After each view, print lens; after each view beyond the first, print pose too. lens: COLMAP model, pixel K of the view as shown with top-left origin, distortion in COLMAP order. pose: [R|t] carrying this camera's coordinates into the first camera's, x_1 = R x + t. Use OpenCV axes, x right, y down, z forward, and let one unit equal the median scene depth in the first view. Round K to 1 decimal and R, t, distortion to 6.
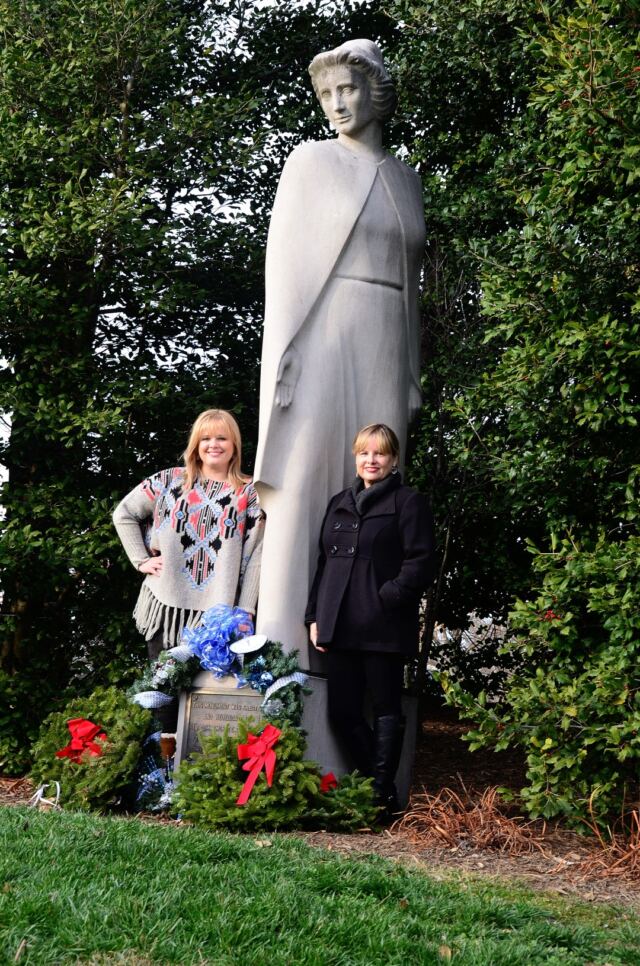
lens RADIAL K [[2042.1, 0, 319.9], [0, 2042.1, 483.0], [0, 0, 1]] dist [-0.017458, 0.000000]
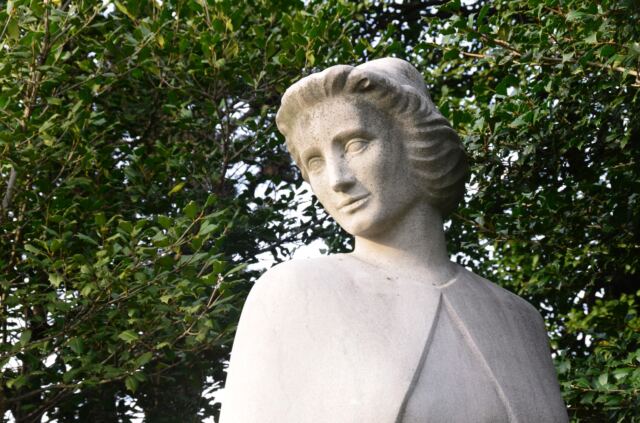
lens RADIAL K [[1656.3, 0, 319.8], [0, 1656.3, 211.7], [0, 0, 1]] dist [0.606060, 0.000000]
pose [[0.987422, -0.138254, -0.076700, 0.032951], [0.111134, 0.951985, -0.285261, -0.067126], [0.112456, 0.273149, 0.955376, 0.630316]]
